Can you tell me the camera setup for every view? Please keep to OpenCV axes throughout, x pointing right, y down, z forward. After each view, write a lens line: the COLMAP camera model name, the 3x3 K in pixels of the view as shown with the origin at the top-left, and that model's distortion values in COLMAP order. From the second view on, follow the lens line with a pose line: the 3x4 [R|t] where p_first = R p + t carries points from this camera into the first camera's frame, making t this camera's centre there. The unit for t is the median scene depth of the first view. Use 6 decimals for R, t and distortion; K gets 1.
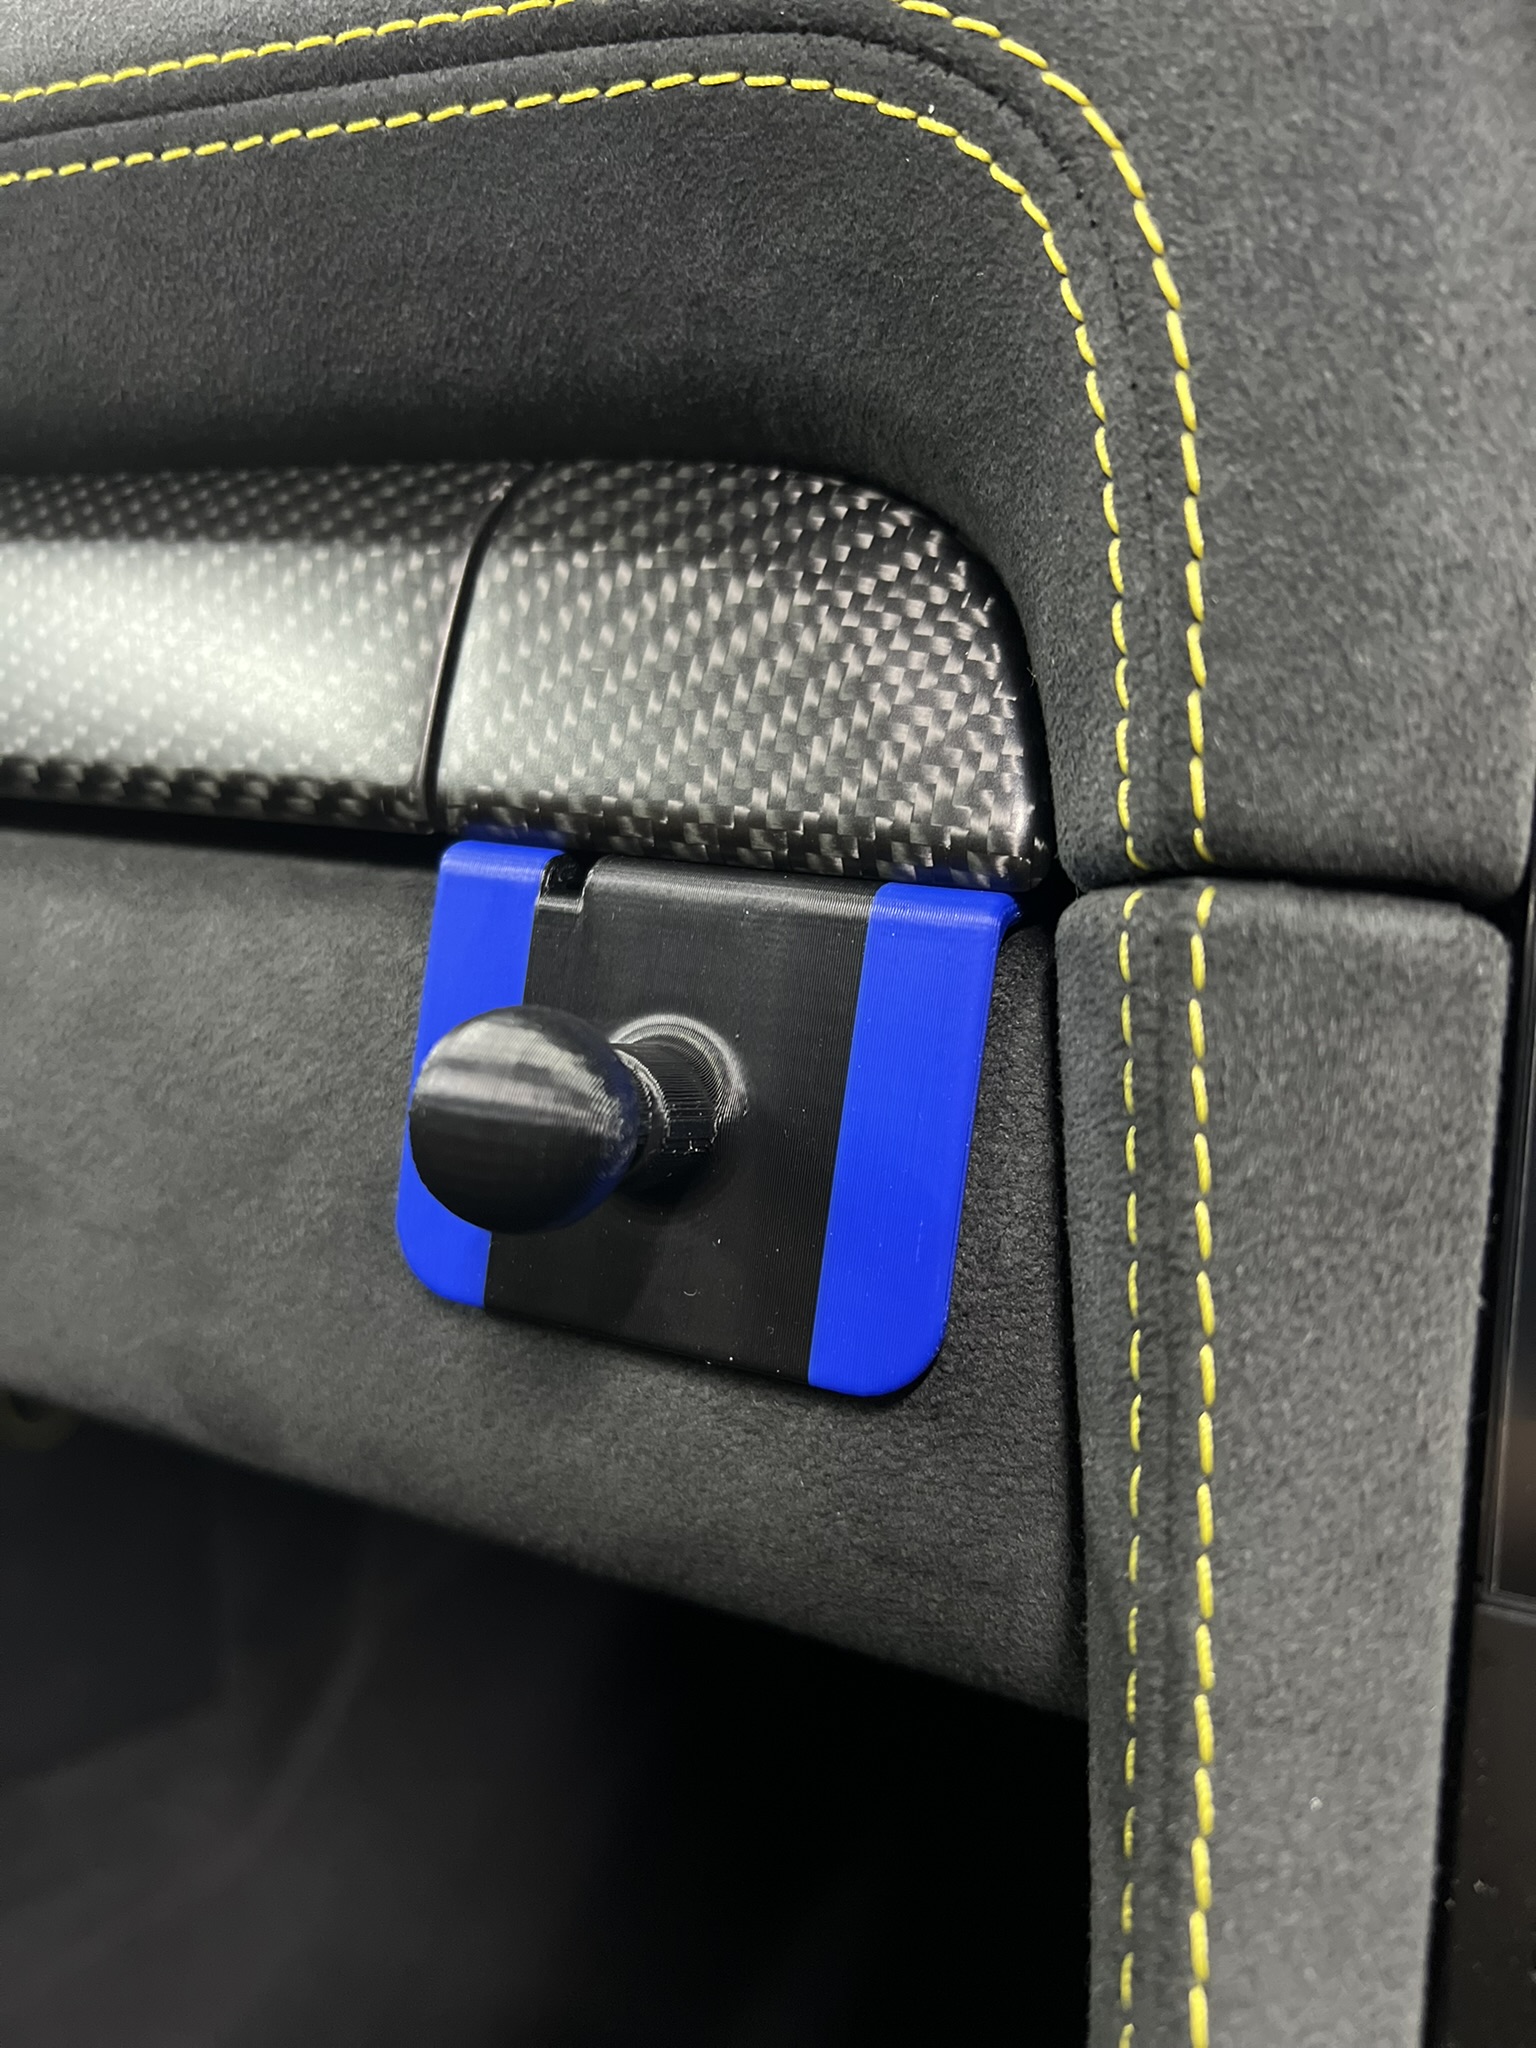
lens RADIAL K [[1615.9, 0, 775.5], [0, 1615.9, 1027.7], [0, 0, 1]] dist [-0.028039, 0.003825]
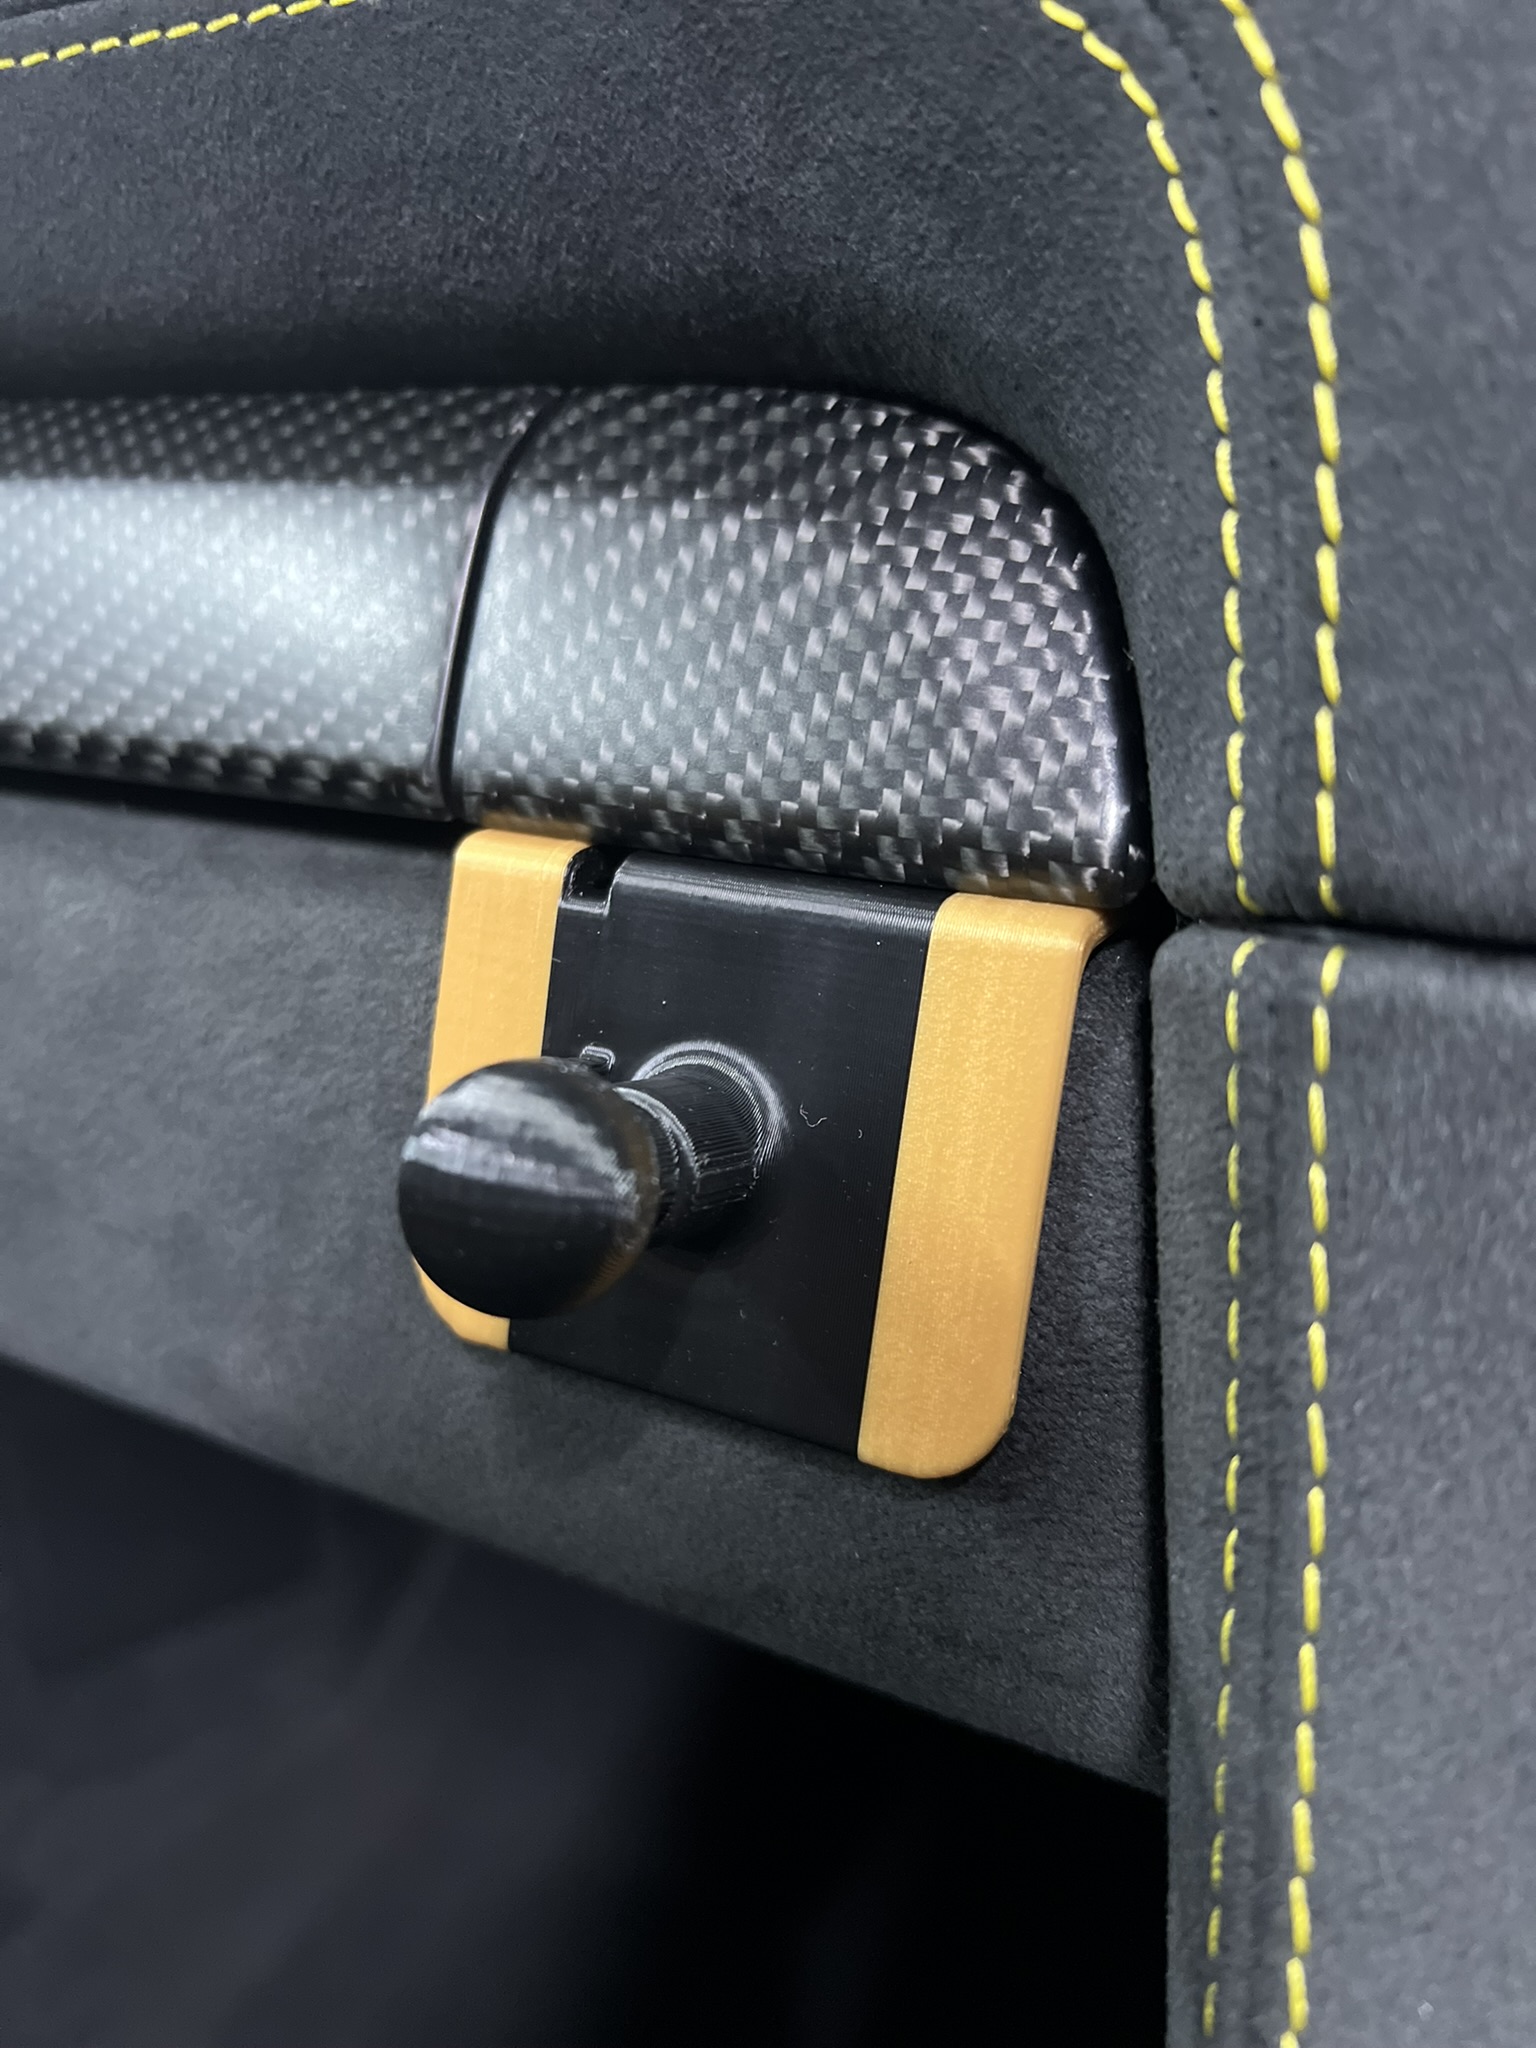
lens RADIAL K [[1642.1, 0, 764.8], [0, 1642.1, 1029.3], [0, 0, 1]] dist [-0.039152, 0.016749]
pose [[0.997781, 0.003699, -0.066480, 0.028905], [0.002368, 0.995853, 0.090947, -0.112428], [0.066540, -0.090903, 0.993634, 0.127659]]
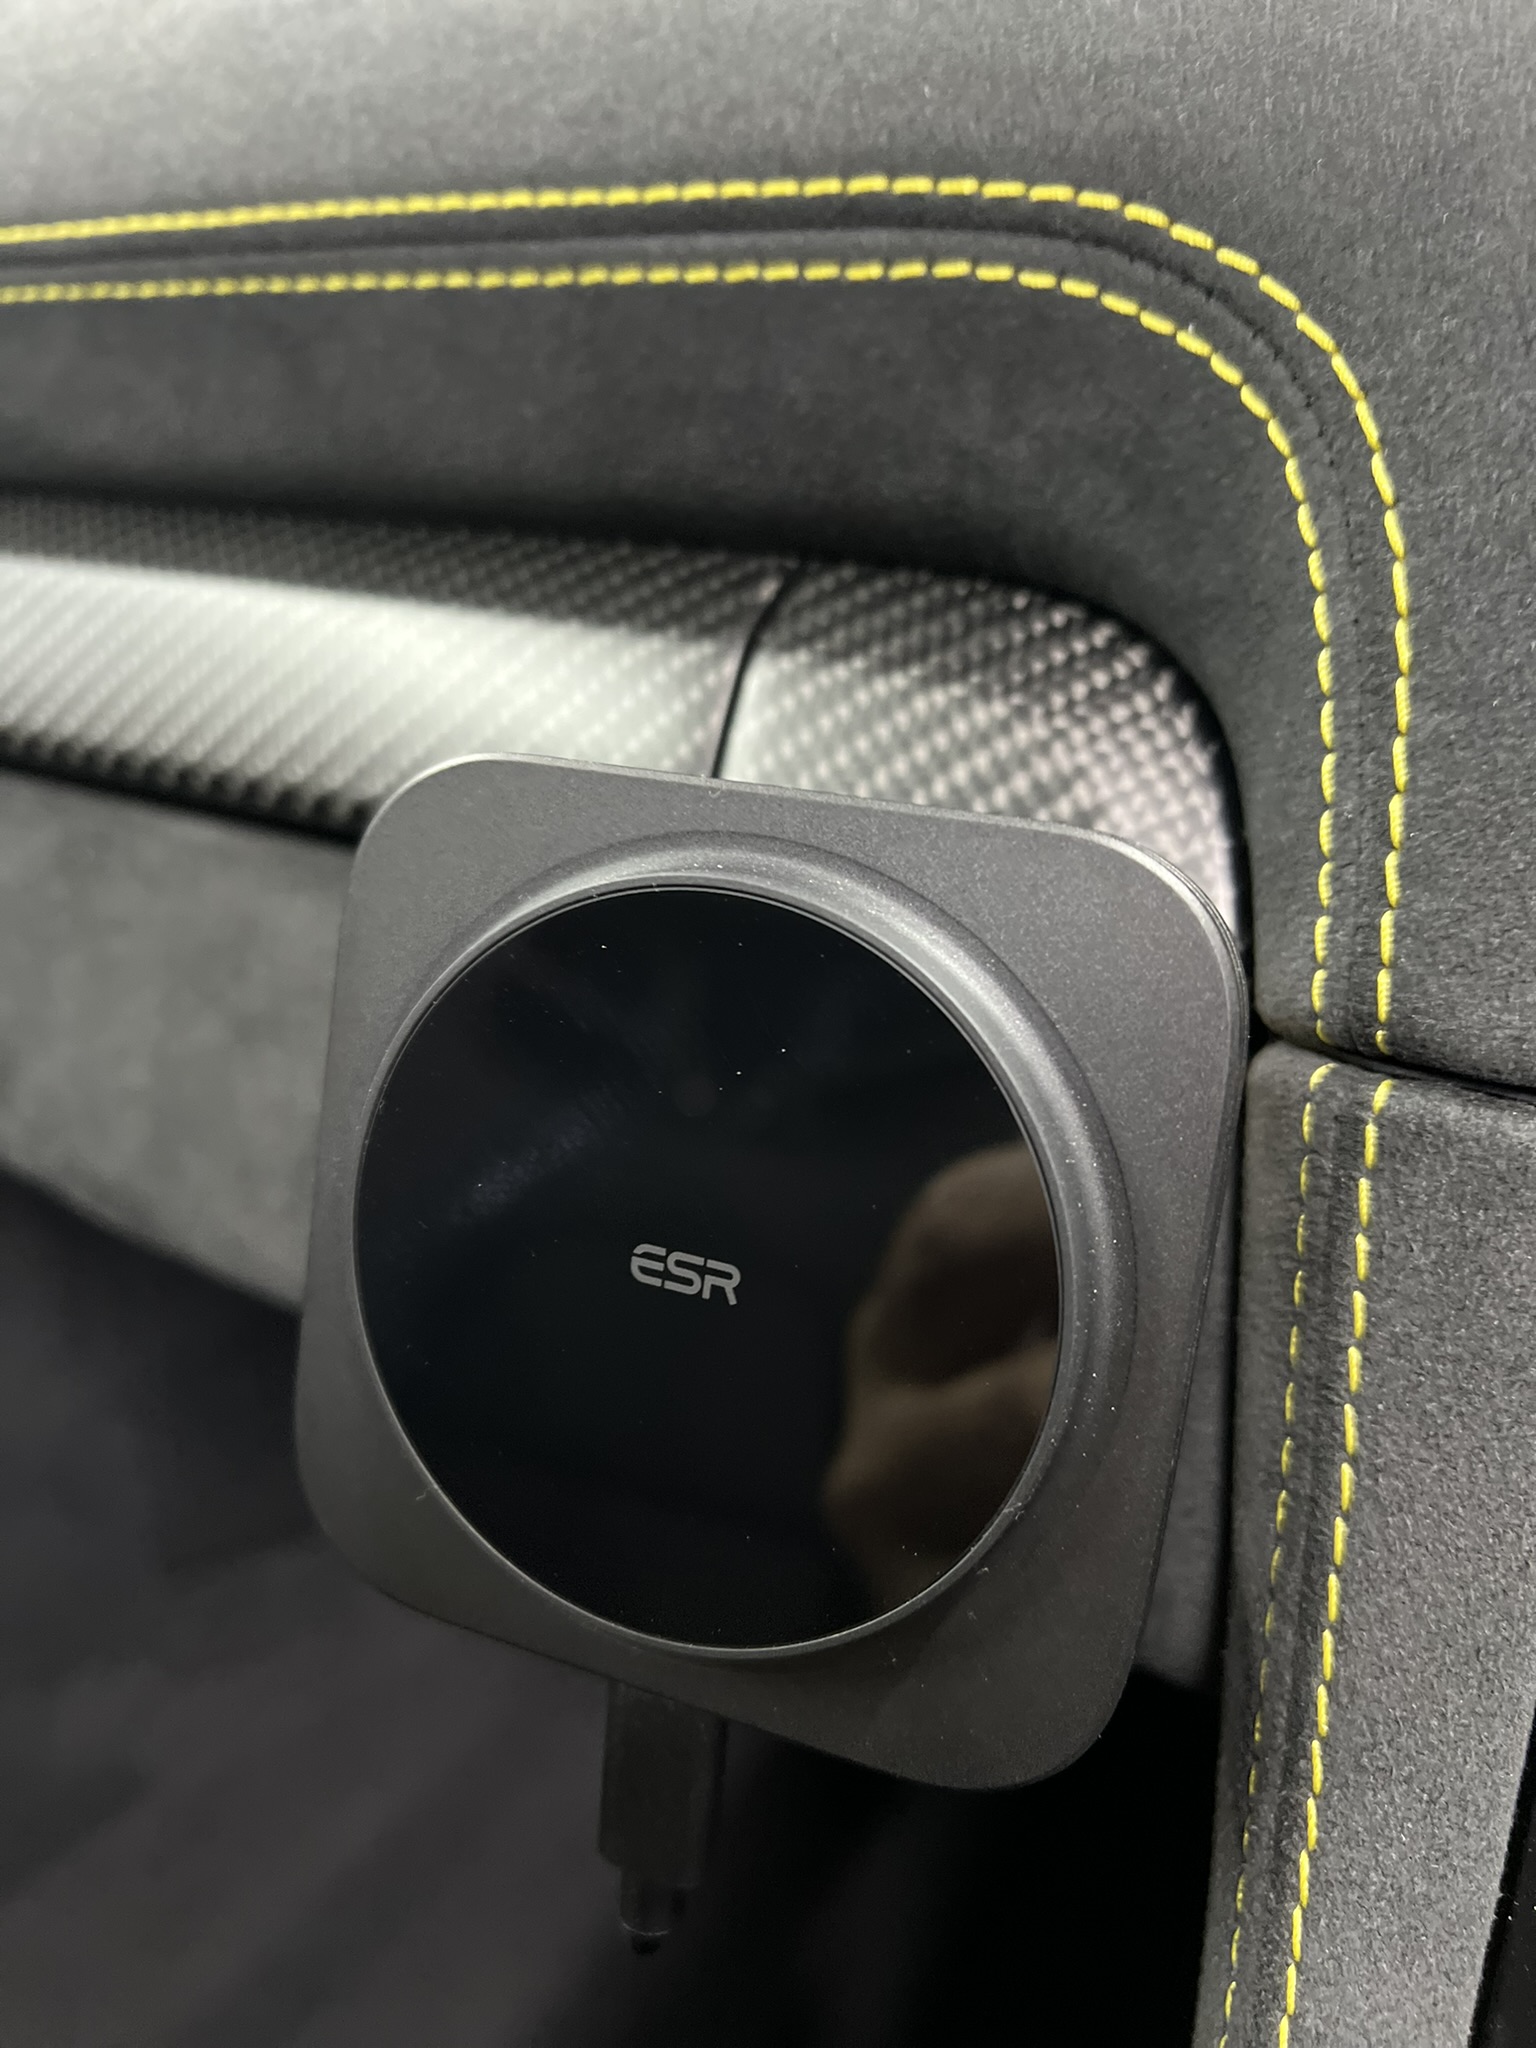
lens RADIAL K [[1615.9, 0, 775.5], [0, 1615.9, 1027.7], [0, 0, 1]] dist [-0.028039, 0.003825]
pose [[0.992716, 0.058580, -0.105281, -0.042328], [-0.046545, 0.992465, 0.113347, -0.215277], [0.111128, -0.107621, 0.987962, -0.172451]]
